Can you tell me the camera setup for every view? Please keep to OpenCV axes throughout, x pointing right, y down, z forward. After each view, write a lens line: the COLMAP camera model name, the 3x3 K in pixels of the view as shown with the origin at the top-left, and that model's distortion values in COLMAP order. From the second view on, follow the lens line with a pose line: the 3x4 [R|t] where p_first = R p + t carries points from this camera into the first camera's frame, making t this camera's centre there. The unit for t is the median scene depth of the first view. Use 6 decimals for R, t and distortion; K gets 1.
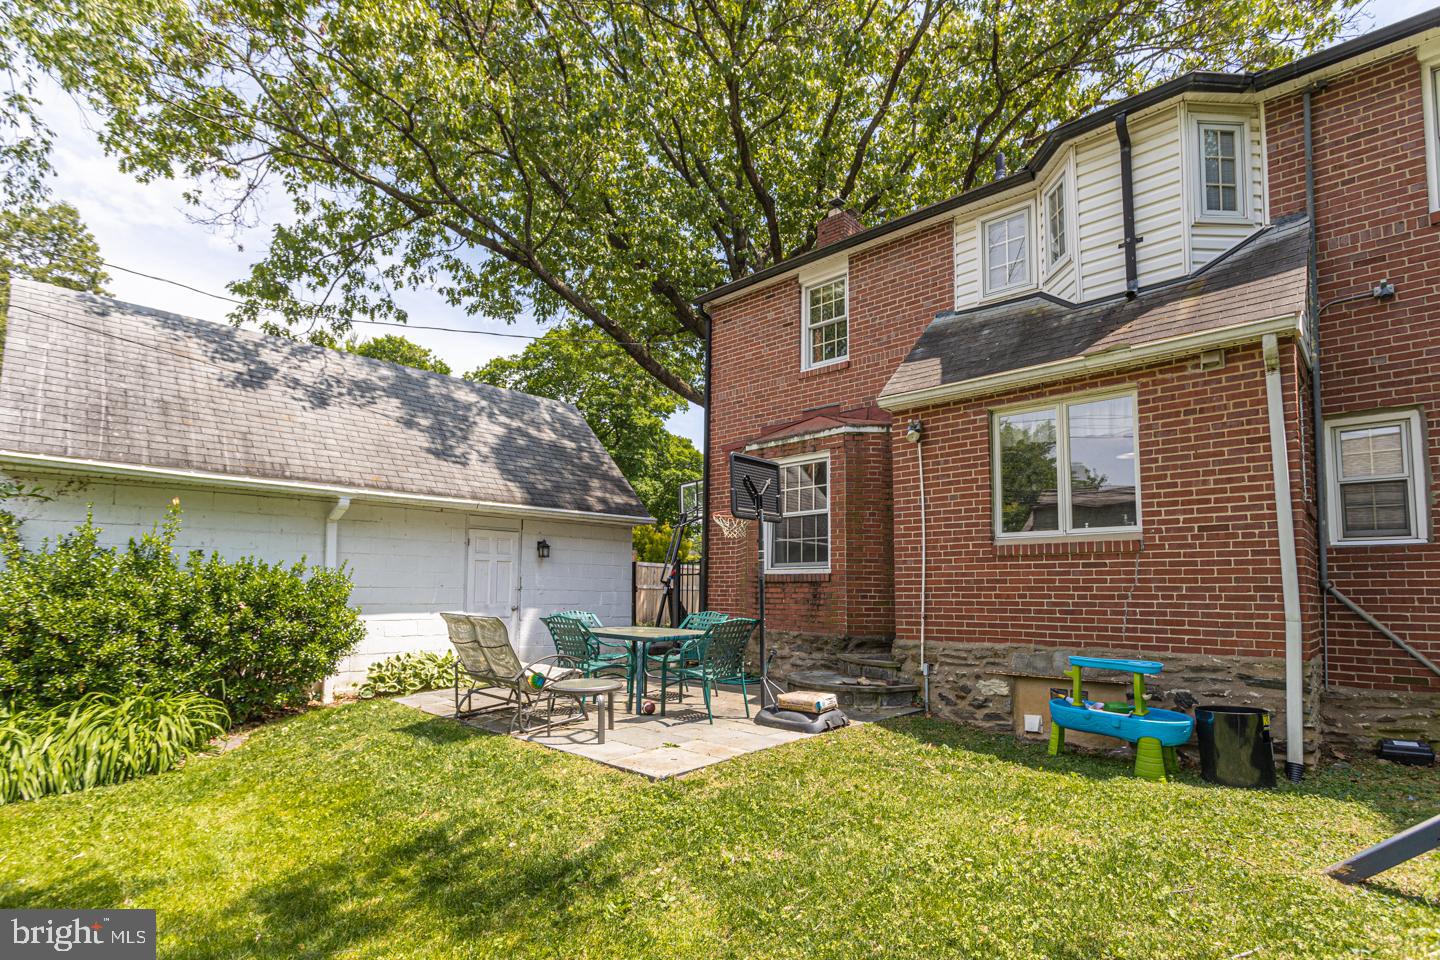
lens RADIAL K [[712.1, 0, 720.4], [0, 712.1, 531.5], [0, 0, 1]] dist [-0.001813, 0.000498]
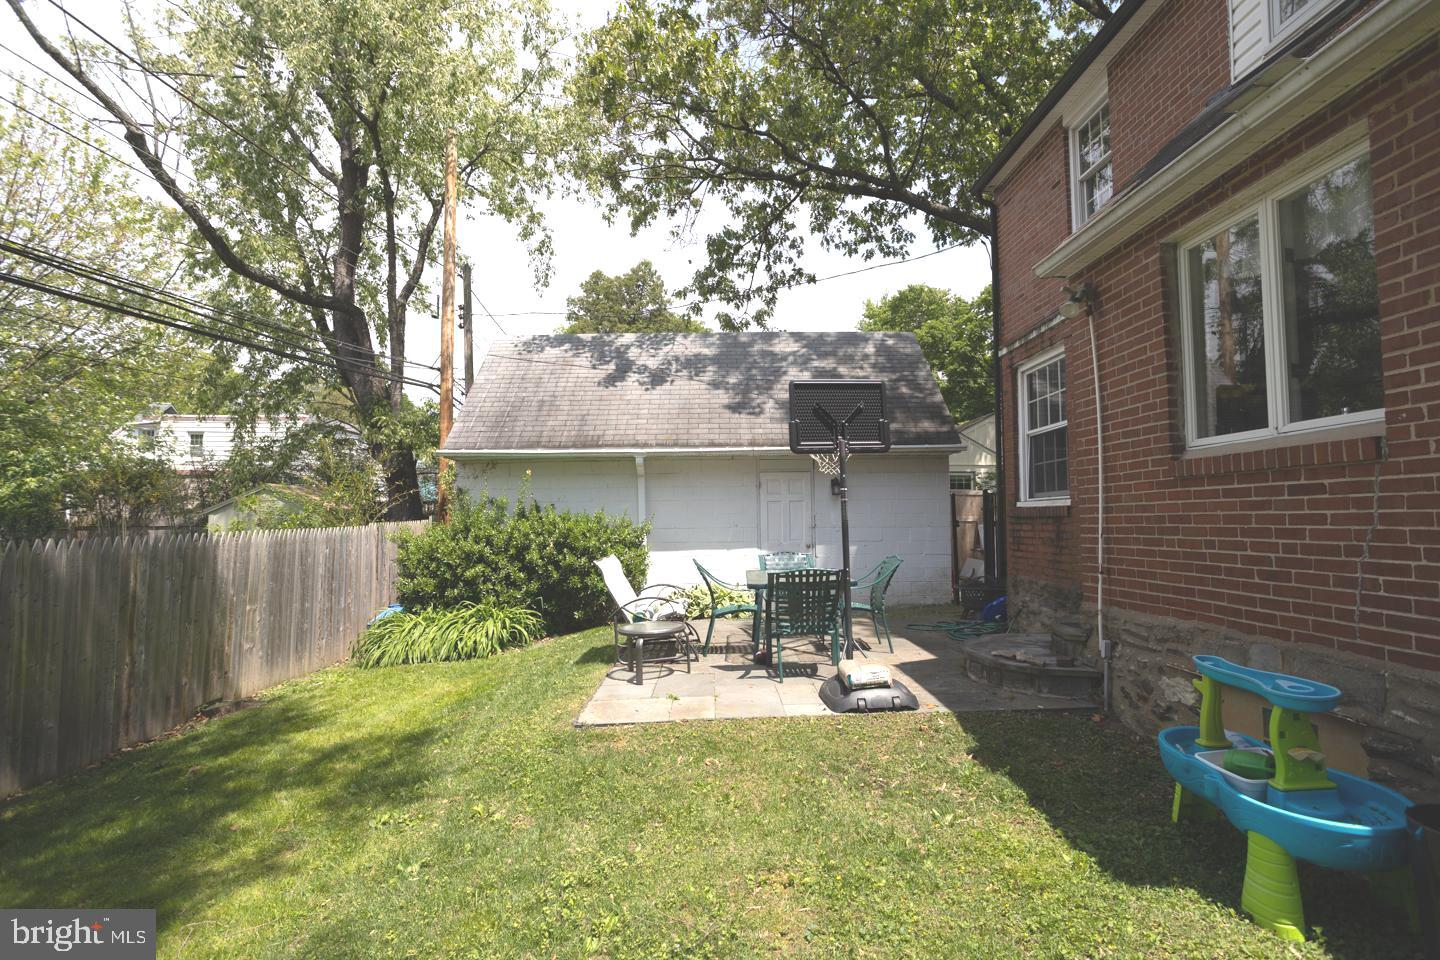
lens RADIAL K [[687.8, 0, 720.0], [0, 687.8, 480.0], [0, 0, 1]] dist [-0.019116, 0.000833]
pose [[0.707517, -0.055677, -0.704500, 0.495510], [0.077785, 0.996970, -0.000673, 0.005582], [0.702403, -0.054323, 0.709704, 0.290634]]
